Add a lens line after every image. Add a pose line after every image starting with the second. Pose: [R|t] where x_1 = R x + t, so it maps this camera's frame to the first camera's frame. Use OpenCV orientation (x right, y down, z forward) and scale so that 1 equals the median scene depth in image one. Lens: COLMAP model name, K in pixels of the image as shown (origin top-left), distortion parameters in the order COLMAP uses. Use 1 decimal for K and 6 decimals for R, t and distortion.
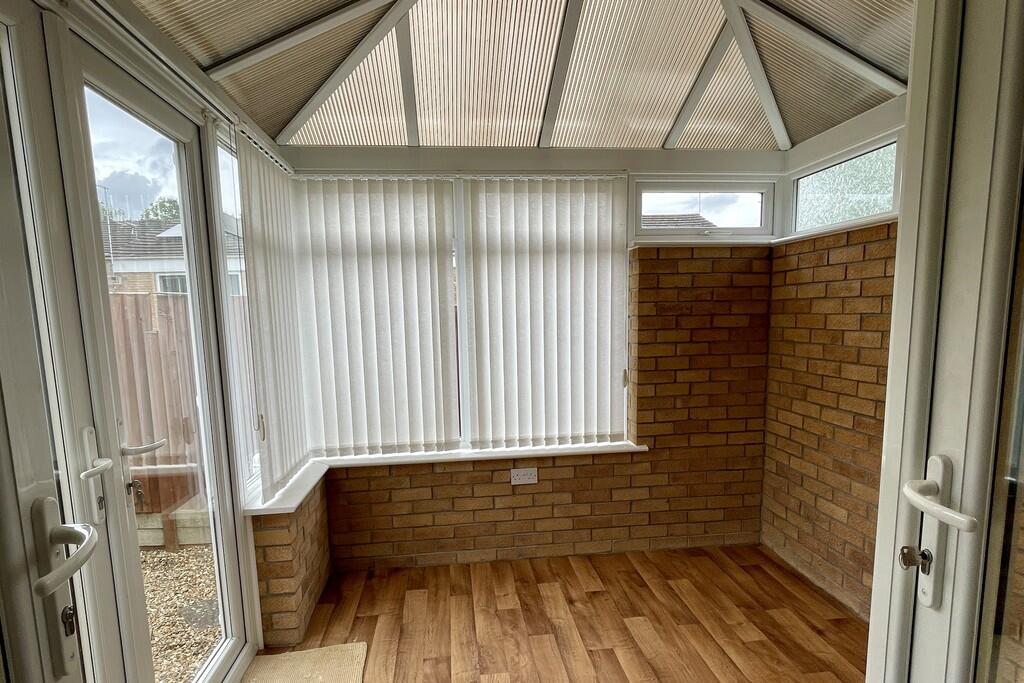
lens RADIAL K [[542.7, 0, 512.0], [0, 542.7, 341.5], [0, 0, 1]] dist [0.027758, -0.000403]
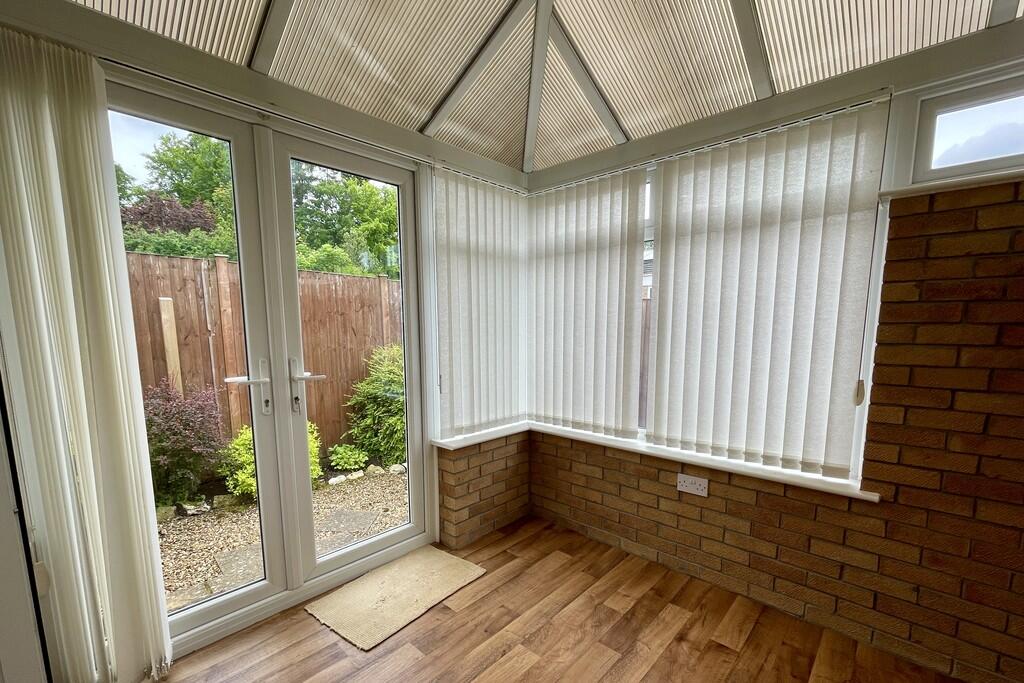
lens RADIAL K [[442.9, 0, 512.3], [0, 442.9, 356.1], [0, 0, 1]] dist [0.000726, -0.000039]
pose [[0.650939, 0.074398, -0.755476, 0.361795], [-0.049273, 0.997228, 0.055751, 0.011168], [0.757529, 0.000934, 0.652800, 0.299774]]
